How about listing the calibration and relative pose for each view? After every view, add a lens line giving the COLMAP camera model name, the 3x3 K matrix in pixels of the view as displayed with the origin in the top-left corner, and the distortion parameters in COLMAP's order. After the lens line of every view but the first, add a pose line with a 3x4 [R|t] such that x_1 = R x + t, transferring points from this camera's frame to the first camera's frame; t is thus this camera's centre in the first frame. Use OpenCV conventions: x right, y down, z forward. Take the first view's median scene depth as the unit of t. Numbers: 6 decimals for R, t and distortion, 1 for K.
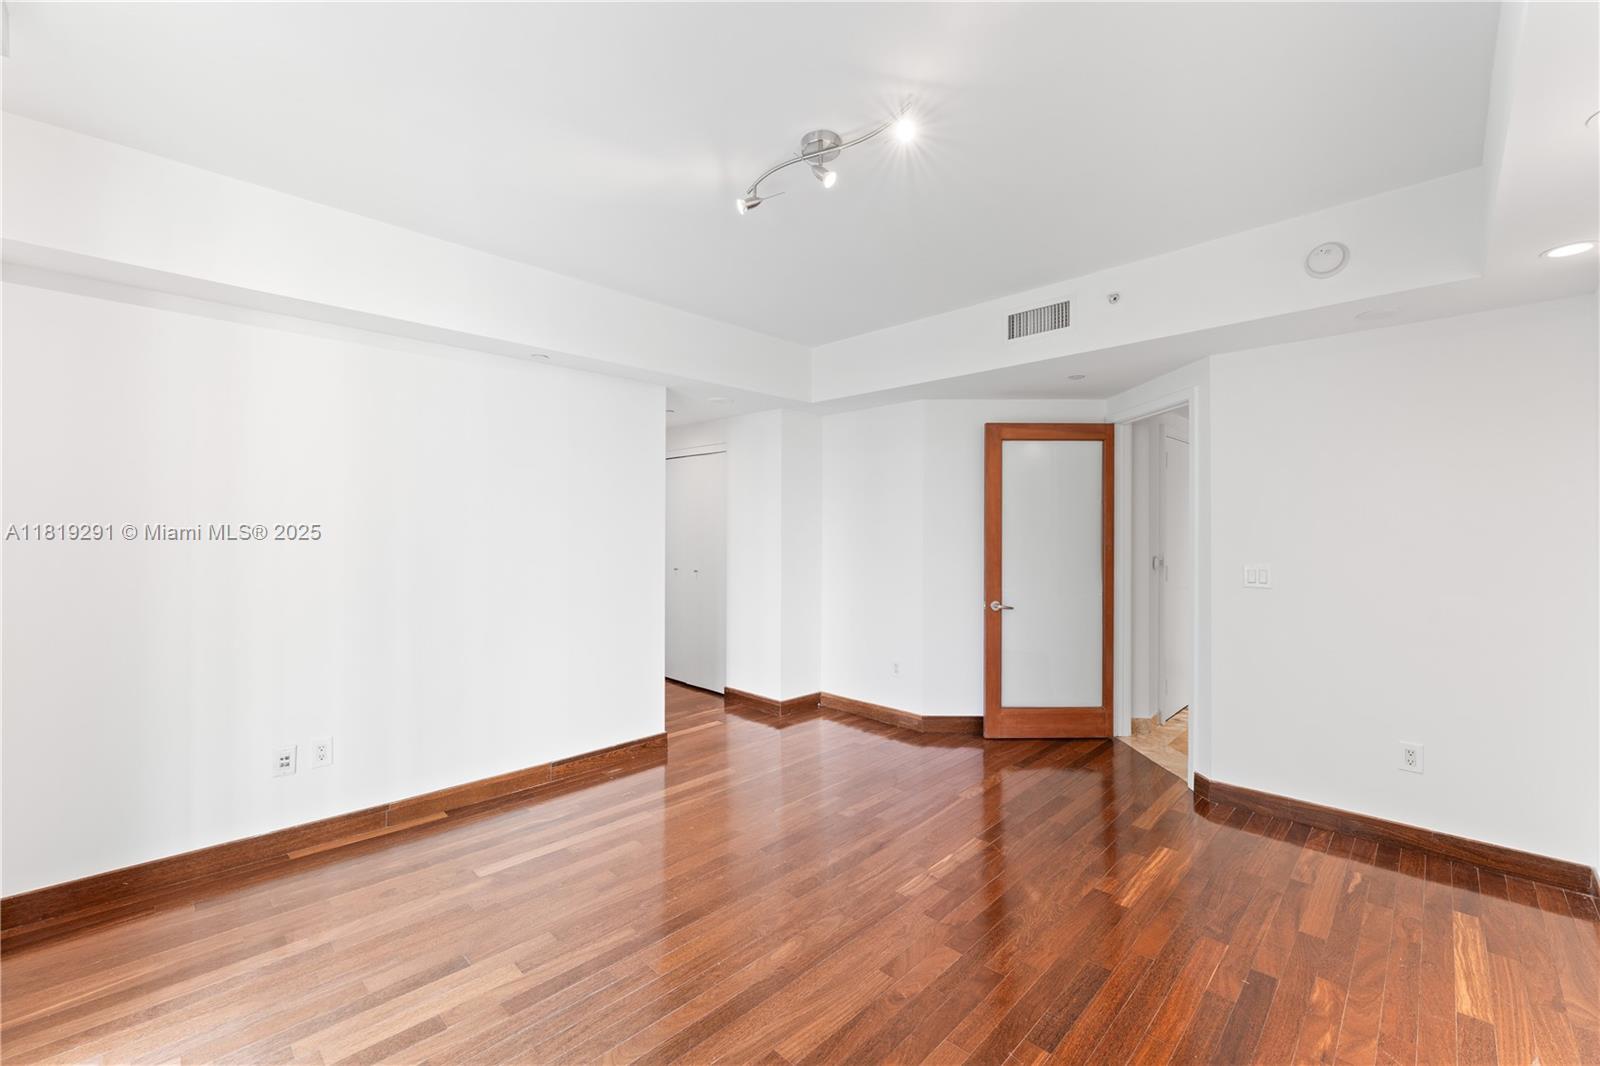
lens RADIAL K [[645.6, 0, 788.7], [0, 645.6, 531.7], [0, 0, 1]] dist [0.000574, -0.000126]
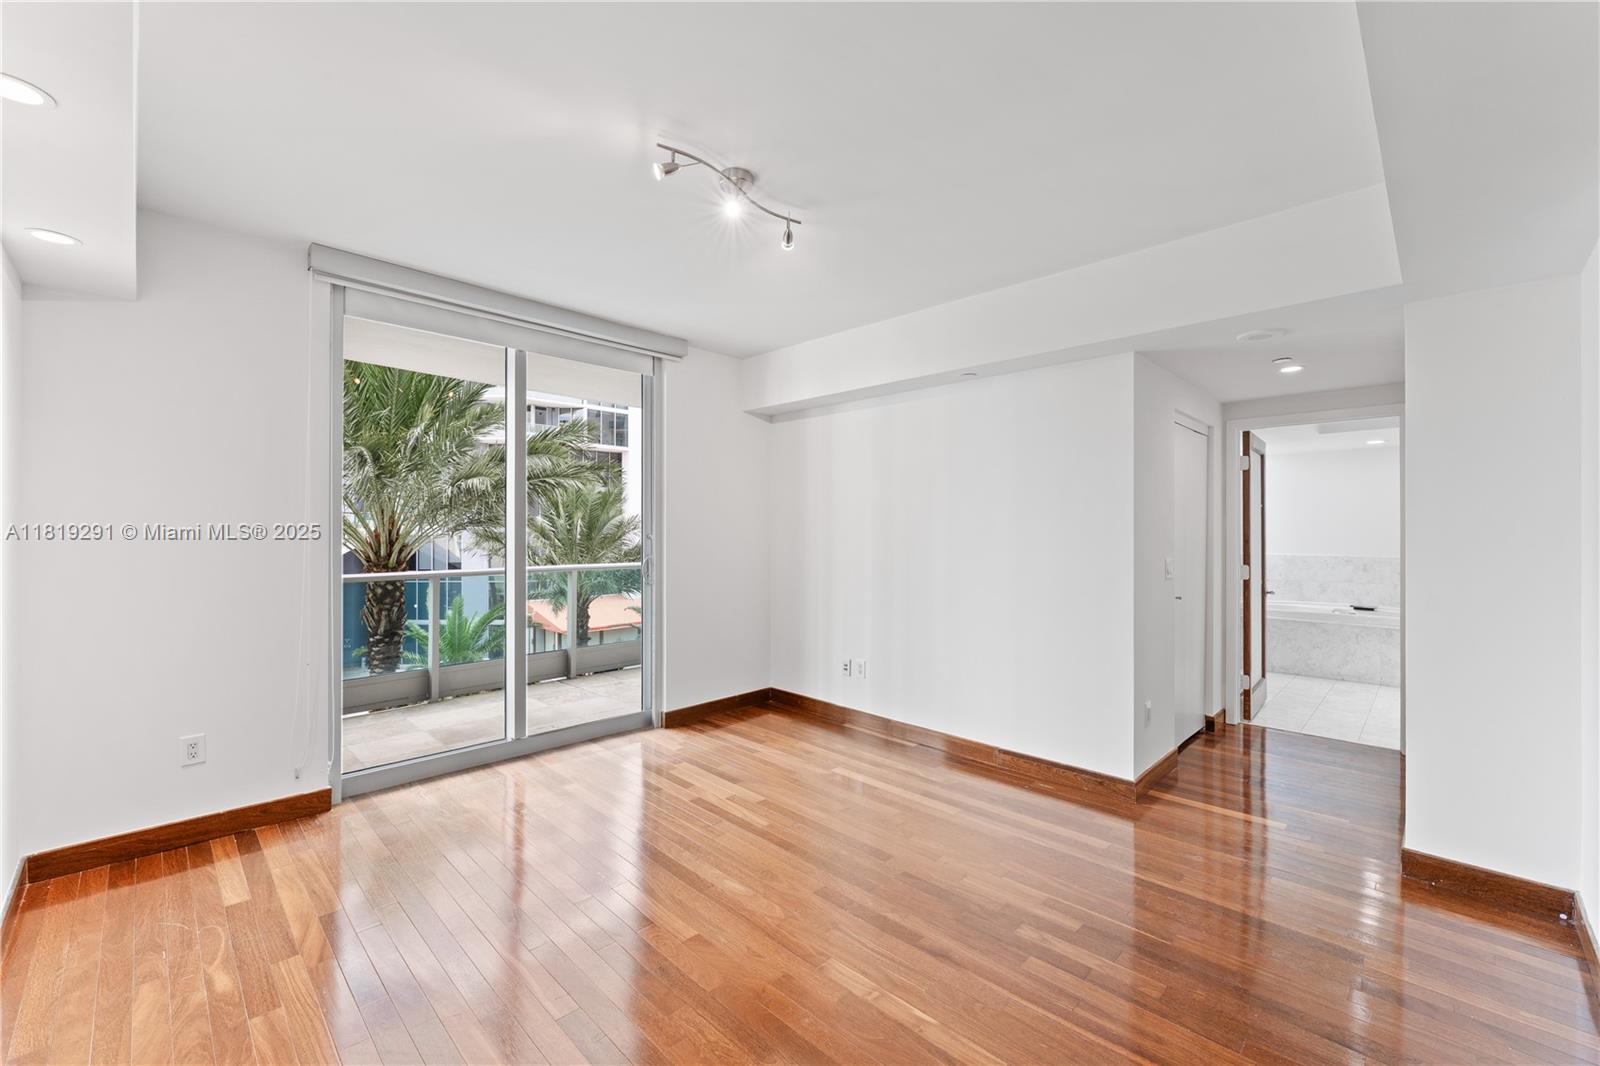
lens RADIAL K [[645.6, 0, 801.3], [0, 645.6, 537.3], [0, 0, 1]] dist [0.000574, -0.000126]
pose [[0.019225, 0.006016, -0.999797, 0.902659], [-0.009156, 0.999941, 0.005841, 0.008695], [0.999773, 0.009042, 0.019279, 0.853737]]
